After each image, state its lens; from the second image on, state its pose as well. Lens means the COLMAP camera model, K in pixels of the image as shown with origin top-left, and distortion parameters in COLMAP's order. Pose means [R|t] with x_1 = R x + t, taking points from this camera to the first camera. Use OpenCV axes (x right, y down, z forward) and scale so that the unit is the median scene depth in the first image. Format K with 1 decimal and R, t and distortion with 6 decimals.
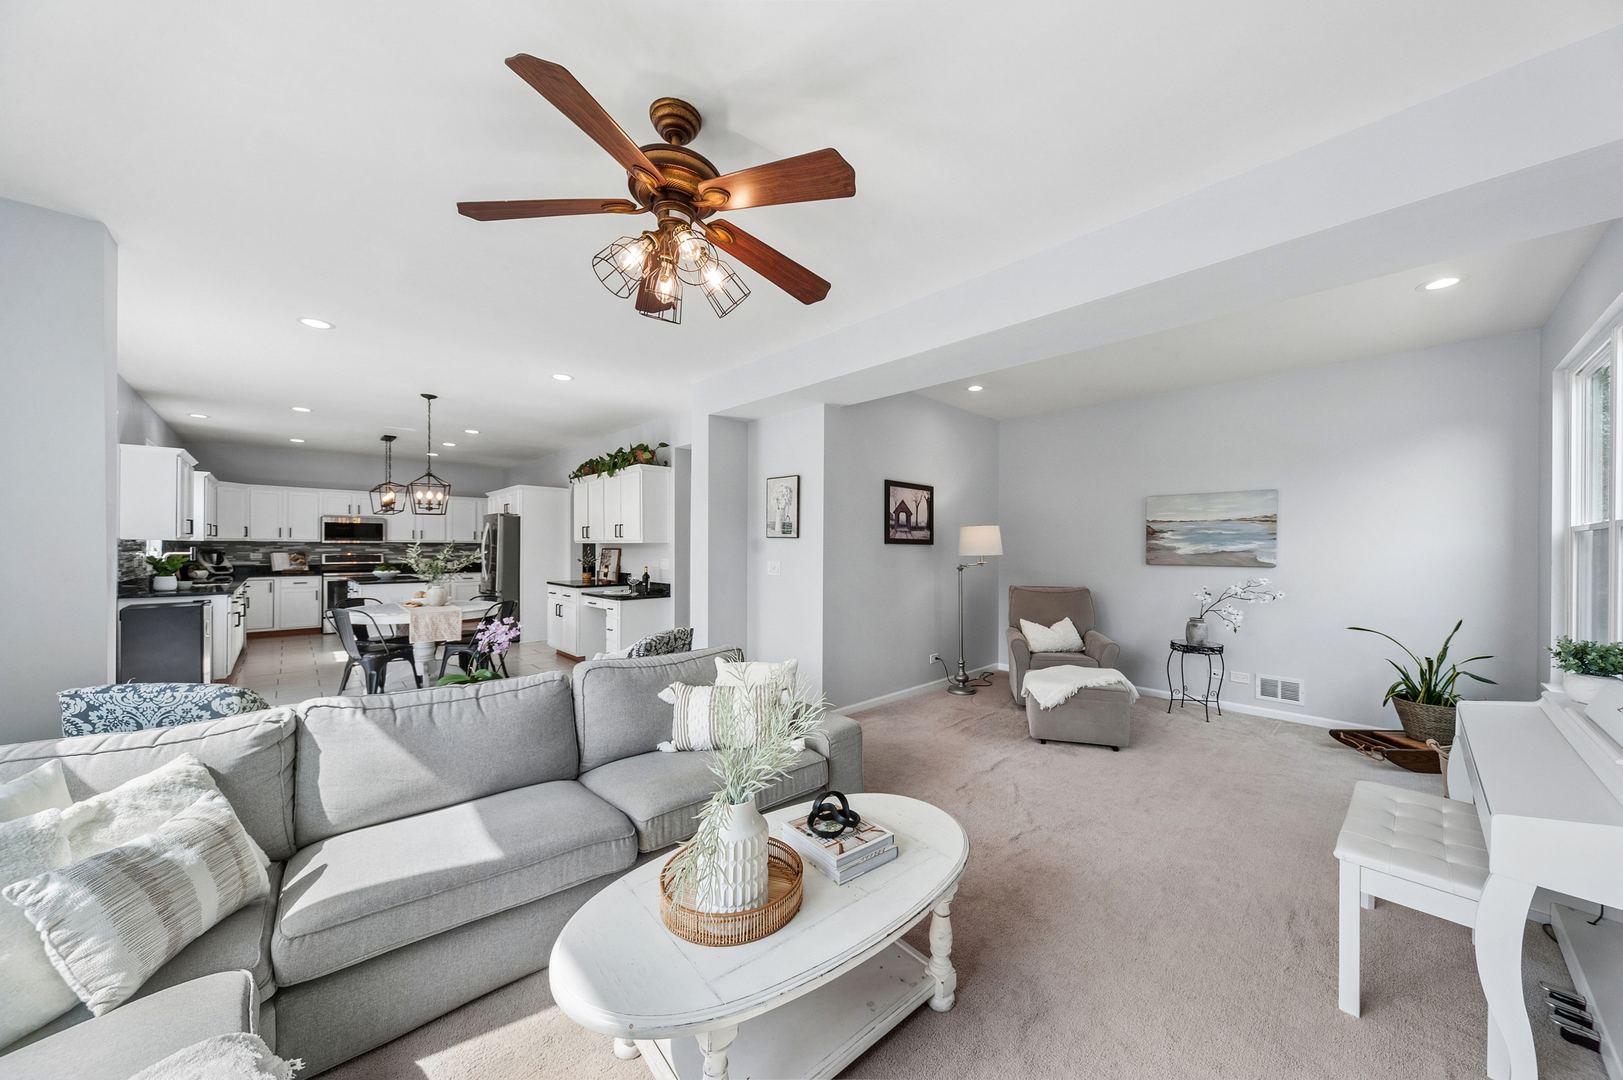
lens RADIAL K [[553.7, 0, 823.2], [0, 553.7, 549.5], [0, 0, 1]] dist [-0.015404, -0.000685]
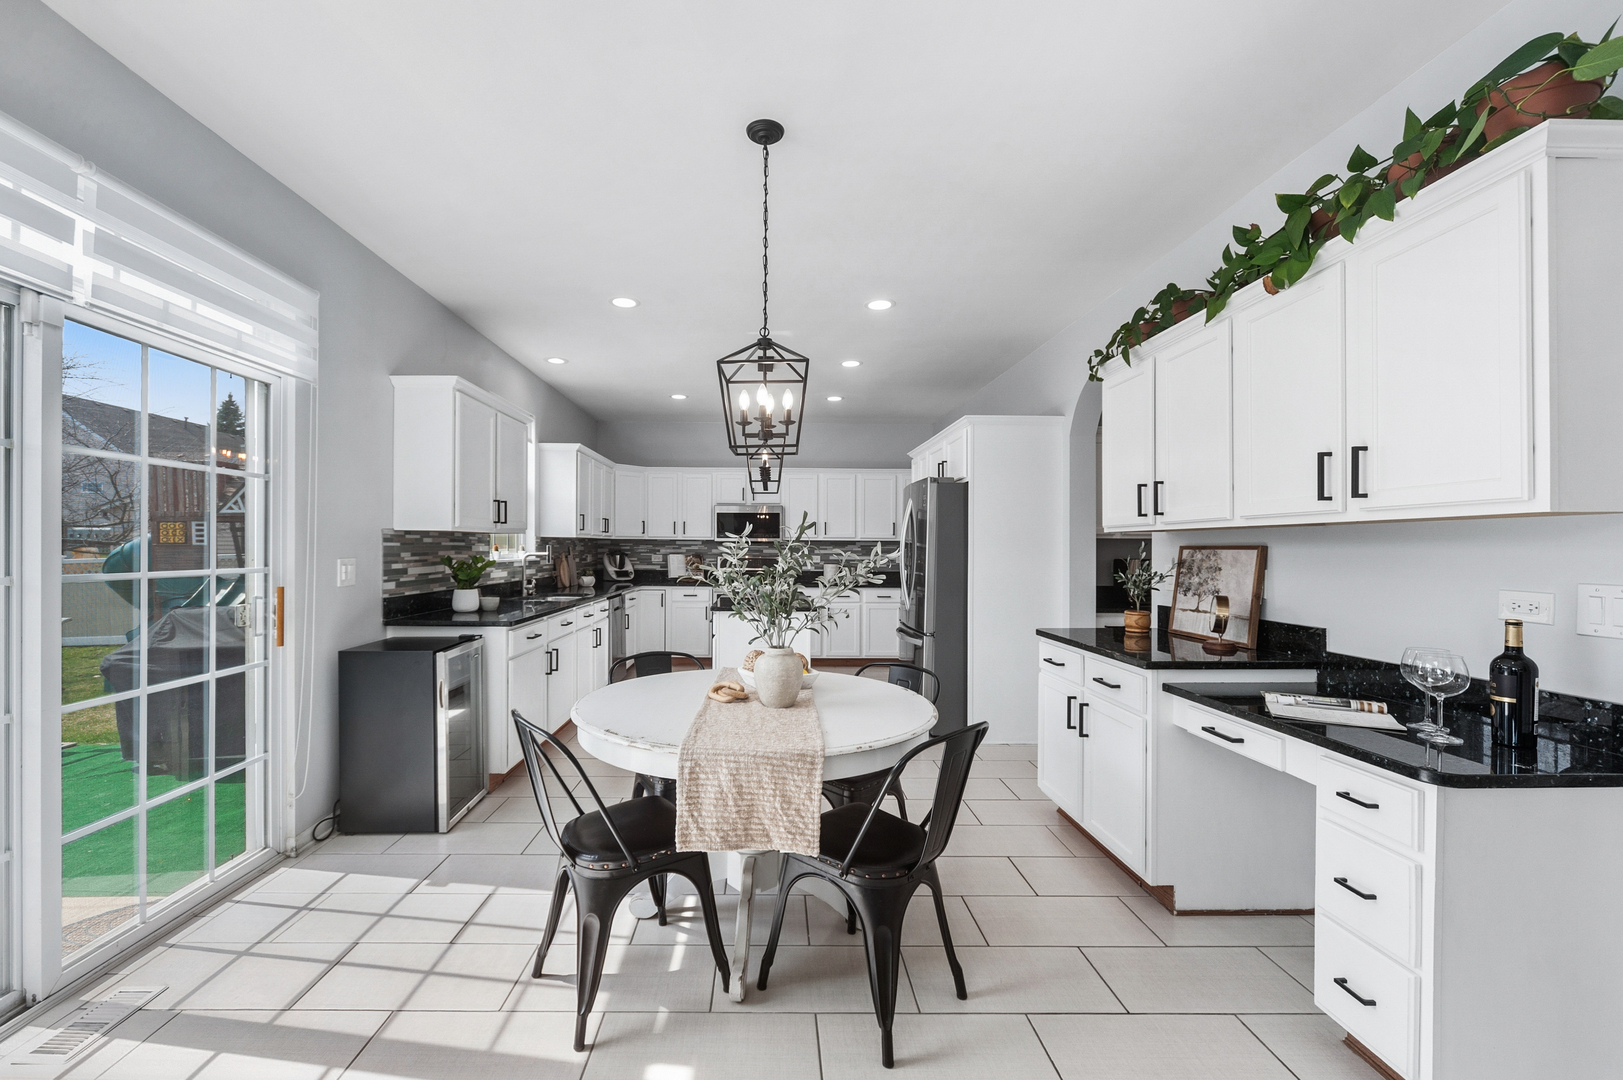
lens RADIAL K [[694.8, 0, 809.9], [0, 694.8, 546.8], [0, 0, 1]] dist [-0.001586, -0.000010]
pose [[0.766080, -0.001650, -0.642743, -0.237639], [-0.004969, 0.999952, -0.008489, 0.002869], [0.642726, 0.009697, 0.766035, 0.399194]]
